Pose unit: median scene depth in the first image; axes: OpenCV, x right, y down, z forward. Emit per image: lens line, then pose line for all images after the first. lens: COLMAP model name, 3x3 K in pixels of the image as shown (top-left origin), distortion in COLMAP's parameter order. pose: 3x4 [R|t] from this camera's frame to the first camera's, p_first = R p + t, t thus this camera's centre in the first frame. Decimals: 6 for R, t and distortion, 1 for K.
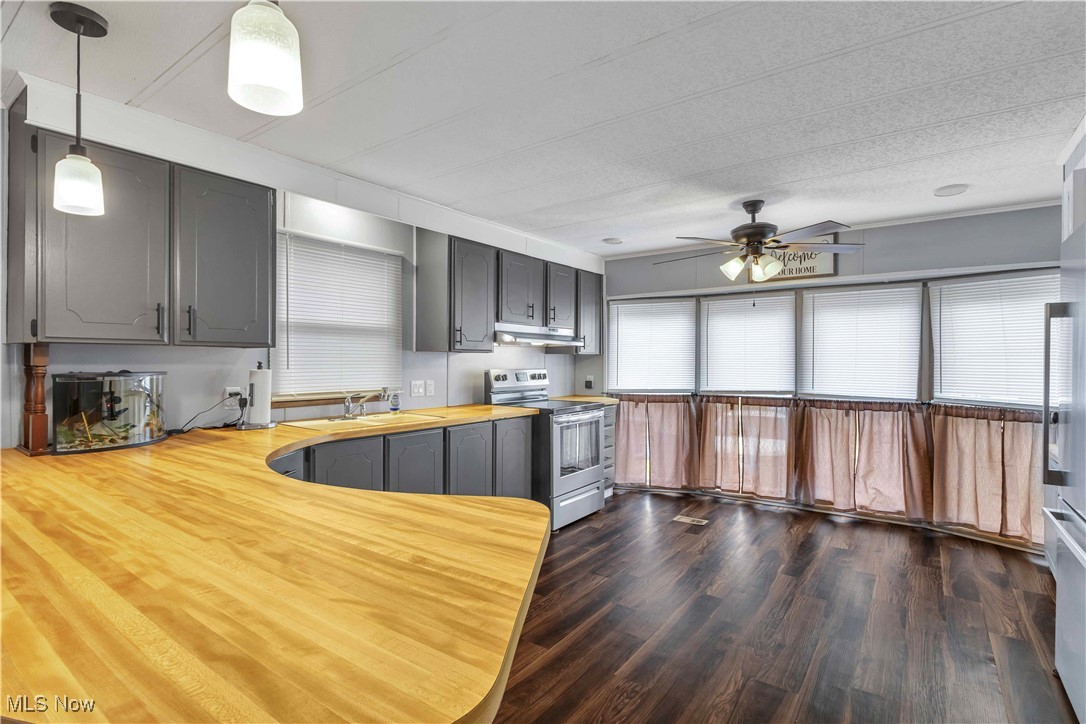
lens RADIAL K [[524.7, 0, 541.4], [0, 524.7, 359.3], [0, 0, 1]] dist [0.002345, 0.000212]
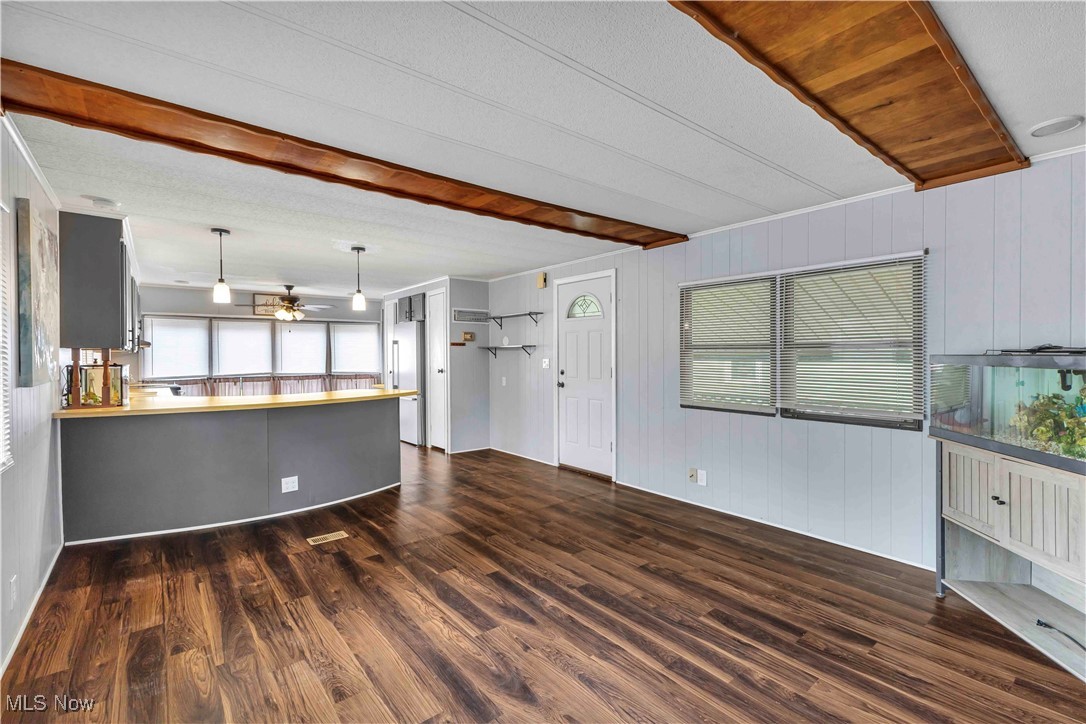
lens RADIAL K [[477.1, 0, 540.3], [0, 477.1, 358.1], [0, 0, 1]] dist [0.003351, 0.000972]
pose [[0.252958, -0.008377, 0.967441, -1.079508], [0.005431, 0.999959, 0.007239, 0.000306], [-0.967462, 0.003423, 0.252994, -0.445654]]
